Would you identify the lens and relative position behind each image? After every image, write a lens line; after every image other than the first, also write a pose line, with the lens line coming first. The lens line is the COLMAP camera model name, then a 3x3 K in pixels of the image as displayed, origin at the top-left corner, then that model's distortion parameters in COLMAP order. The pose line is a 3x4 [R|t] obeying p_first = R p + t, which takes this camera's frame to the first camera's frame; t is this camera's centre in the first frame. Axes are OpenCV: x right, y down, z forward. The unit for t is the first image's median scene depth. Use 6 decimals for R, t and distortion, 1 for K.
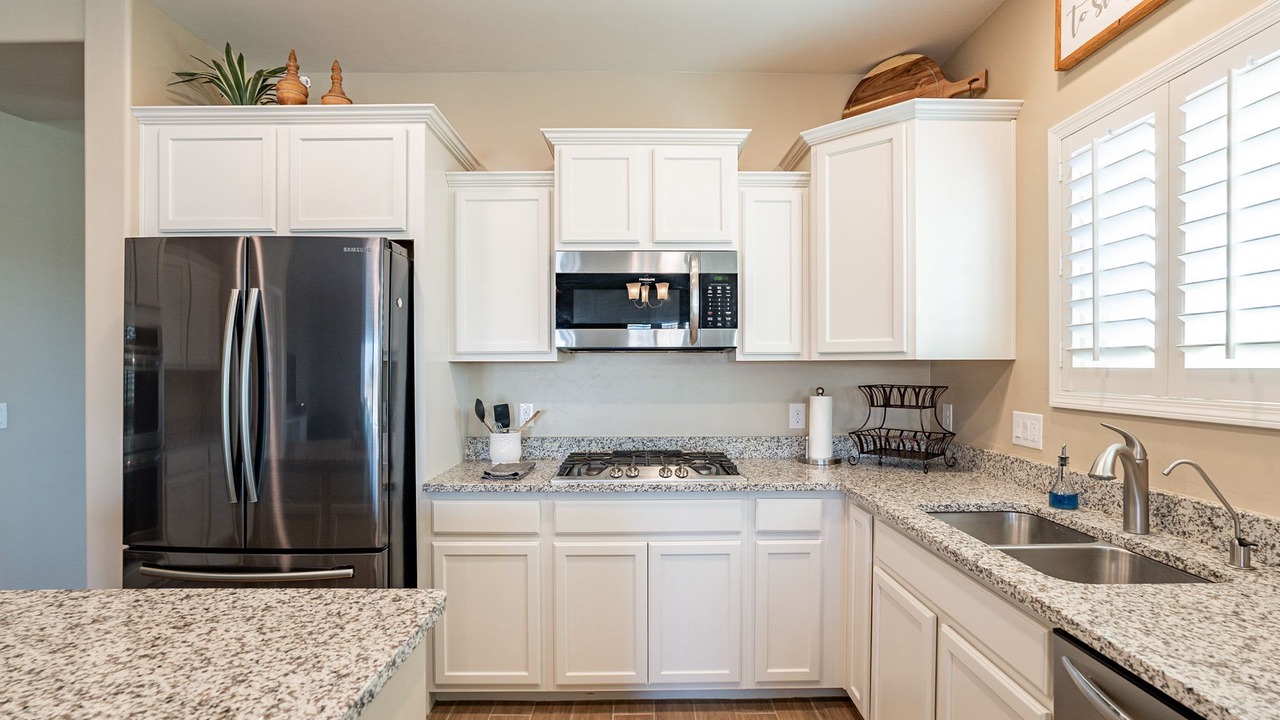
lens RADIAL K [[604.8, 0, 660.8], [0, 604.8, 371.0], [0, 0, 1]] dist [-0.040072, 0.016390]
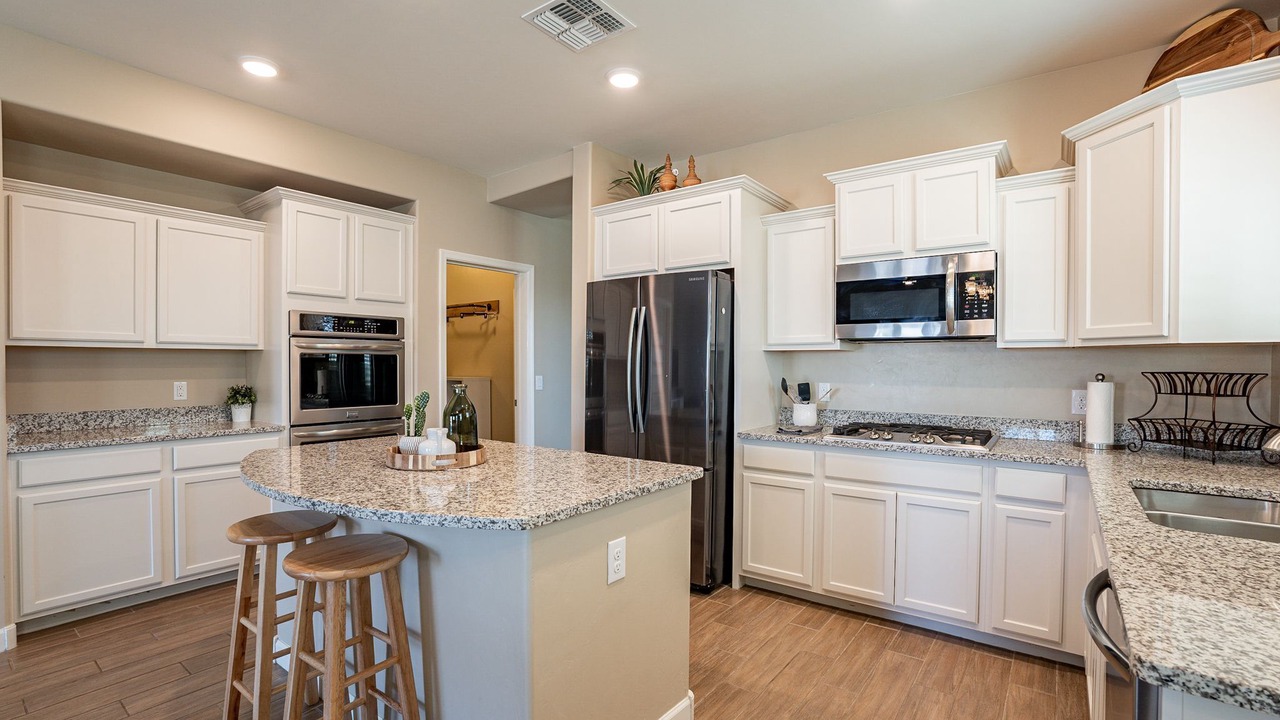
lens RADIAL K [[575.4, 0, 642.3], [0, 575.4, 367.9], [0, 0, 1]] dist [-0.071957, 0.029142]
pose [[0.787141, 0.008900, -0.616709, 0.263153], [-0.007827, 0.999960, 0.004441, 0.022168], [0.616724, 0.001331, 0.787179, -0.235043]]
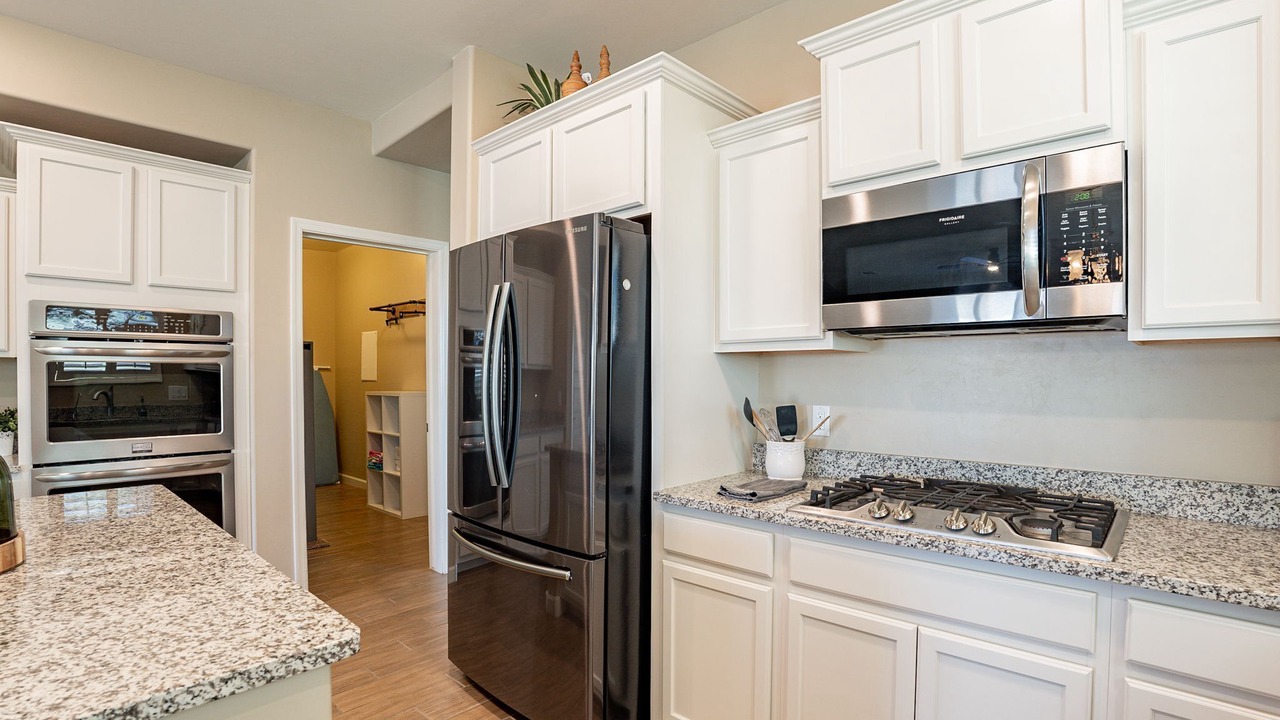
lens RADIAL K [[619.8, 0, 646.8], [0, 619.8, 381.7], [0, 0, 1]] dist [-0.072348, 0.021392]
pose [[0.725408, 0.009942, -0.688247, 0.191730], [-0.003911, 0.999939, 0.010323, 0.017883], [0.688308, -0.004797, 0.725403, 0.312531]]
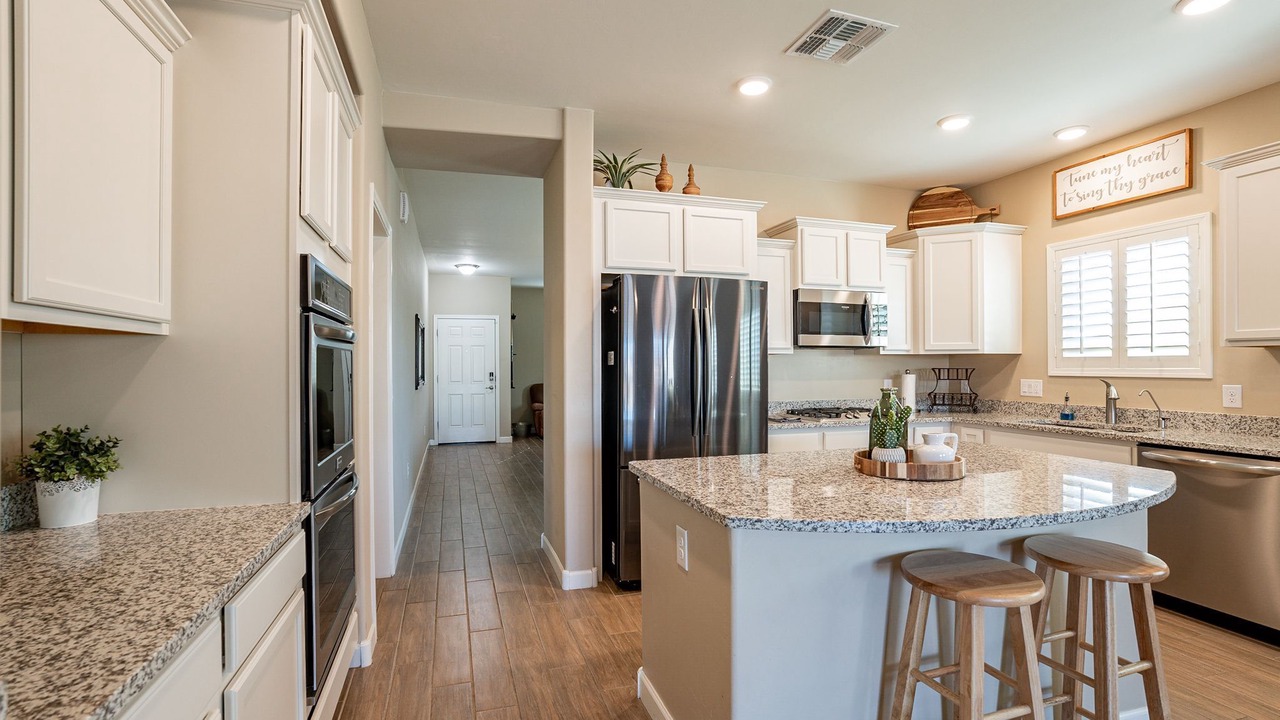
lens RADIAL K [[576.1, 0, 640.0], [0, 576.1, 360.0], [0, 0, 1]] dist [-0.045189, 0.022527]
pose [[0.955905, 0.002220, 0.293669, -1.095776], [0.002344, 0.999882, -0.015189, 0.026035], [-0.293668, 0.015207, 0.955787, -0.411114]]
